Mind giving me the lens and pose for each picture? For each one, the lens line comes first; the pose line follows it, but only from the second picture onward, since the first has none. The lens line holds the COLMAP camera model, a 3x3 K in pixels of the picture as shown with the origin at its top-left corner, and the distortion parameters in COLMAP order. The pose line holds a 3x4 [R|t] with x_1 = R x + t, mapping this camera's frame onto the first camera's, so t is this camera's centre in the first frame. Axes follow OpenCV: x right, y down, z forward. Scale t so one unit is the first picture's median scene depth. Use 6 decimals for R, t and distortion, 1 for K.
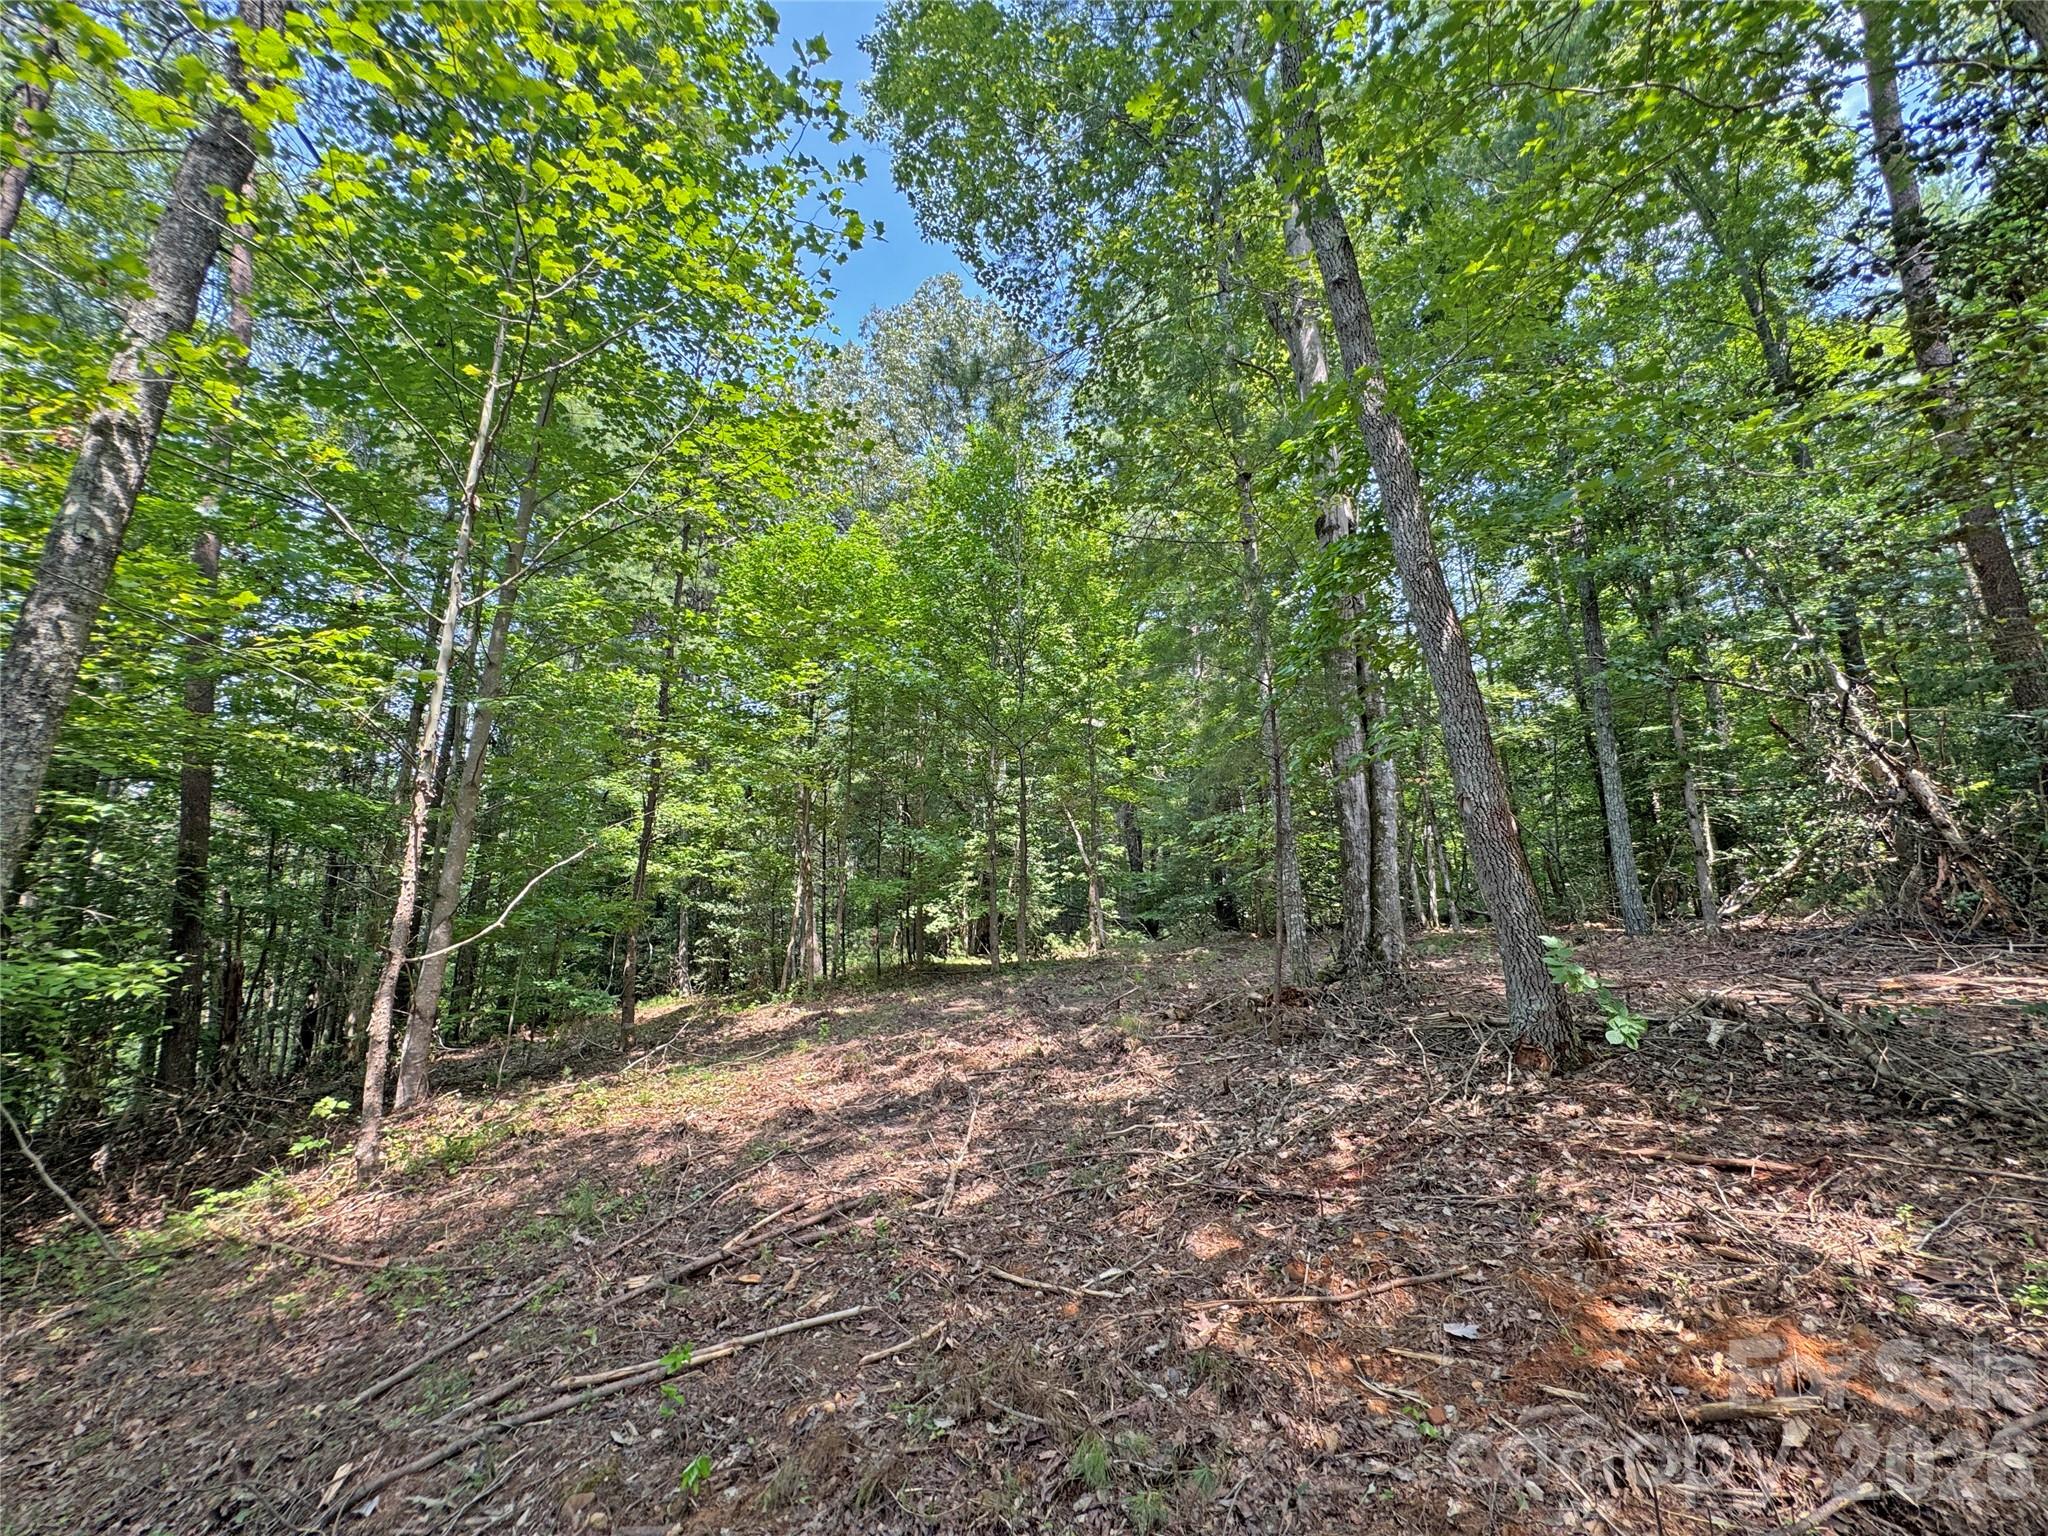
lens RADIAL K [[824.5, 0, 1025.6], [0, 824.5, 766.3], [0, 0, 1]] dist [0.002560, 0.000138]
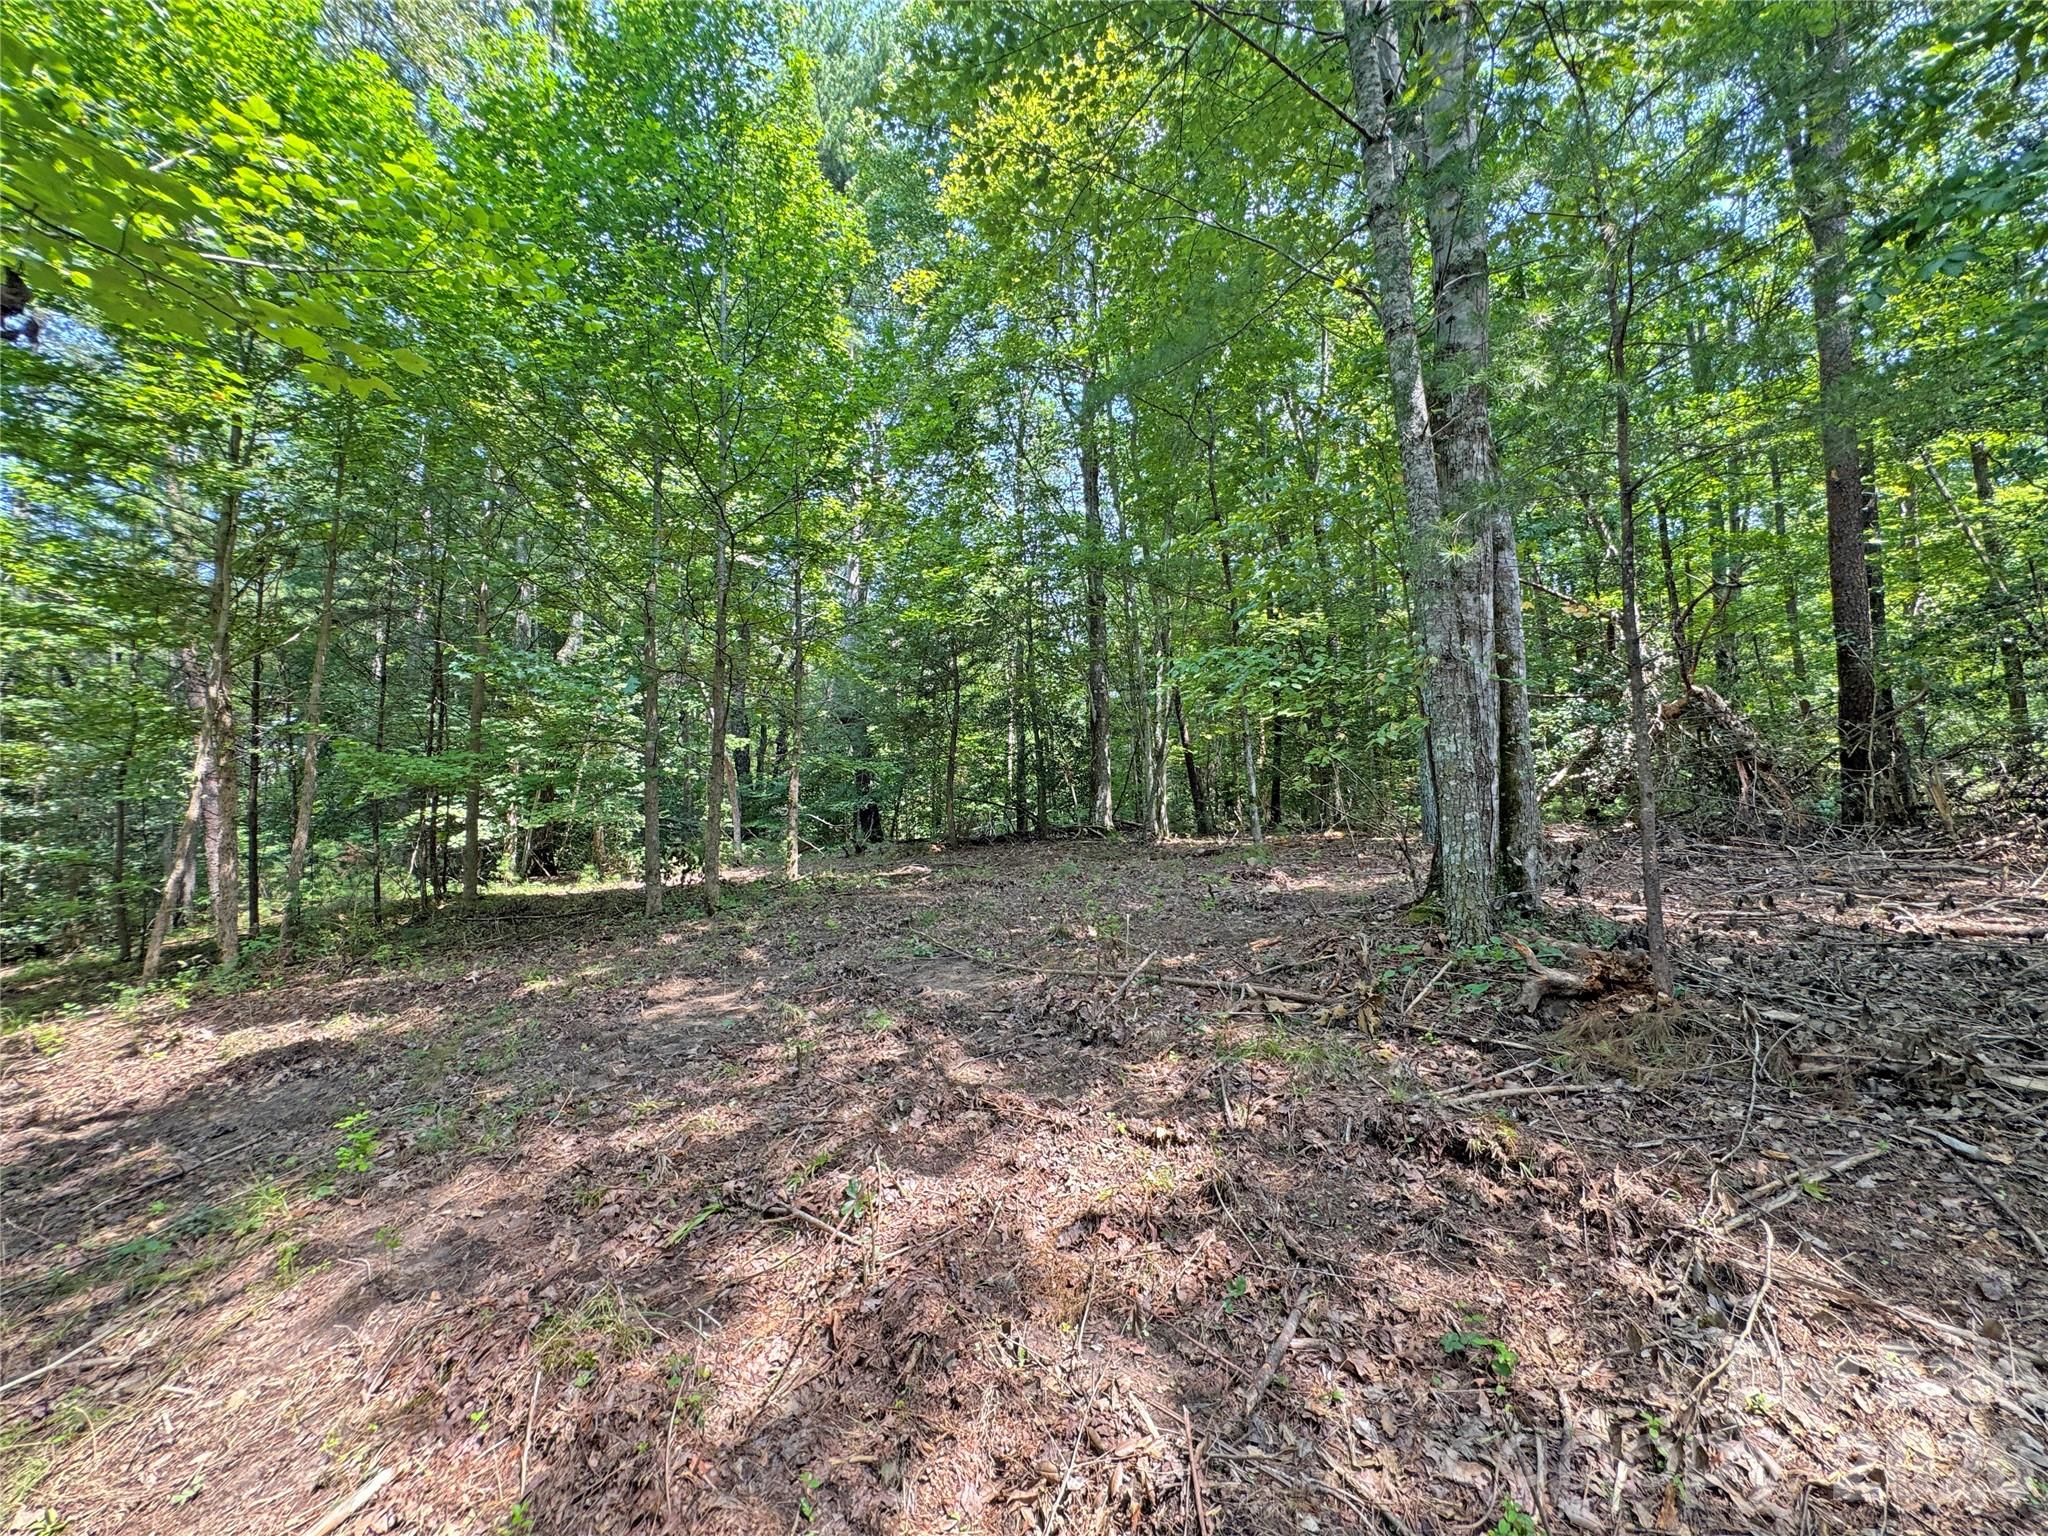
lens RADIAL K [[824.5, 0, 1024.9], [0, 824.5, 765.8], [0, 0, 1]] dist [0.002560, 0.000138]
pose [[0.857828, 0.041991, 0.512219, -0.073560], [-0.095054, 0.992425, 0.077831, 0.045411], [-0.505071, -0.115454, 0.855321, 0.231914]]
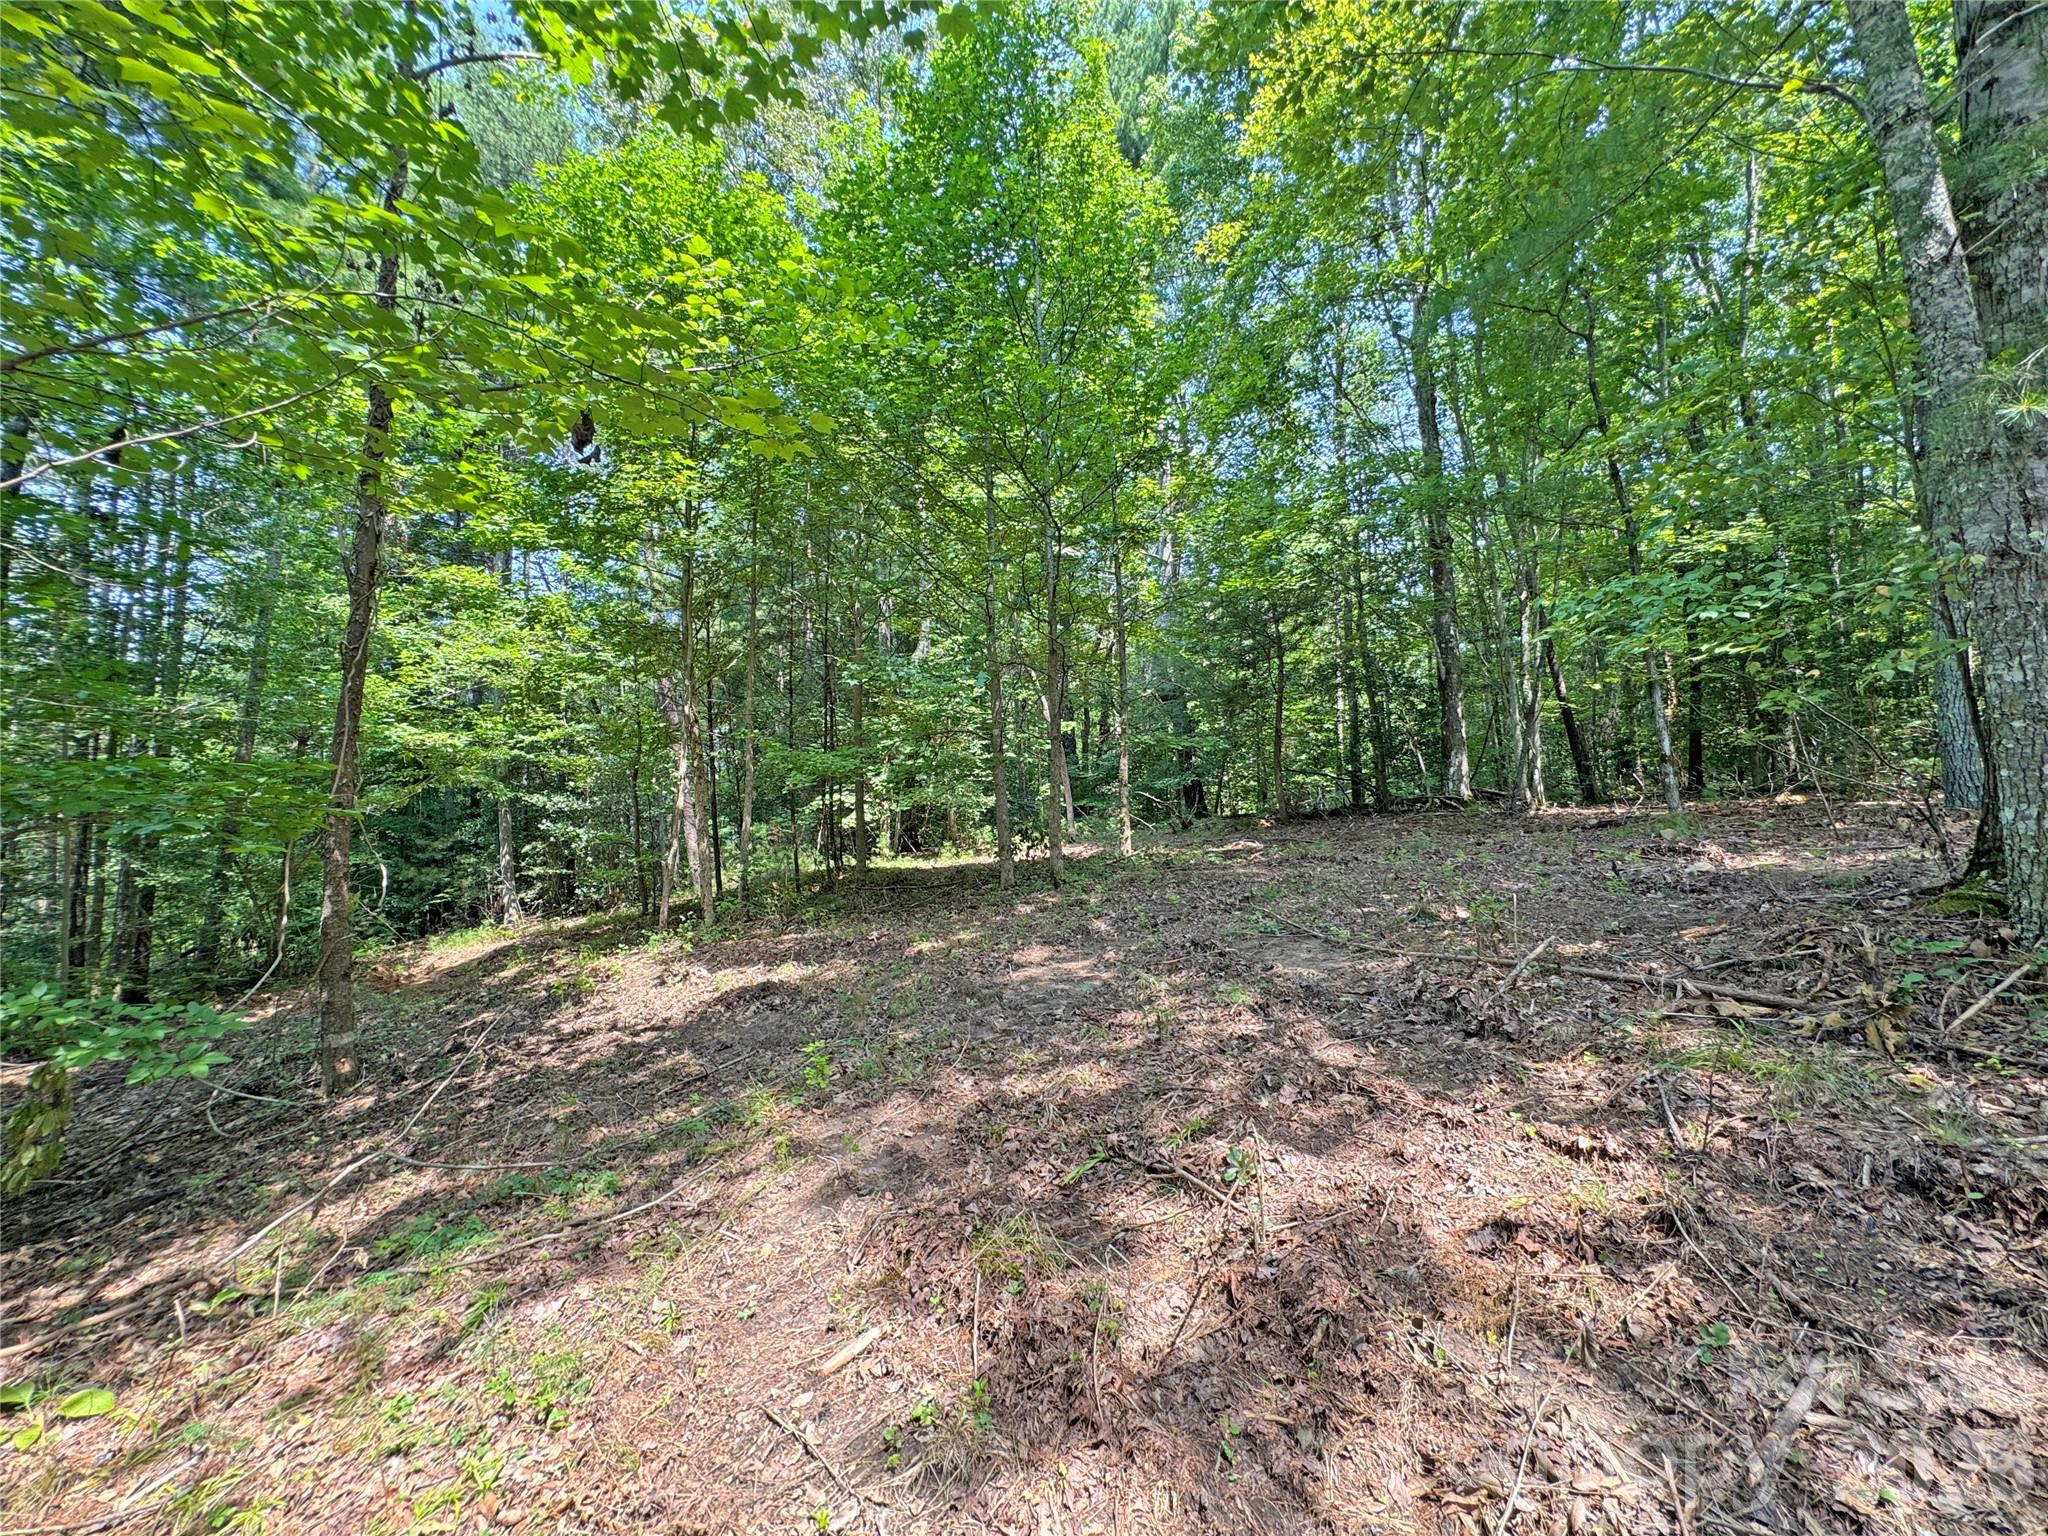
lens RADIAL K [[824.5, 0, 1022.8], [0, 824.5, 766.5], [0, 0, 1]] dist [0.002560, 0.000138]
pose [[0.987809, -0.010298, 0.155330, -0.078439], [-0.009706, 0.991795, 0.127472, 0.045604], [-0.155368, -0.127426, 0.979604, 0.232511]]
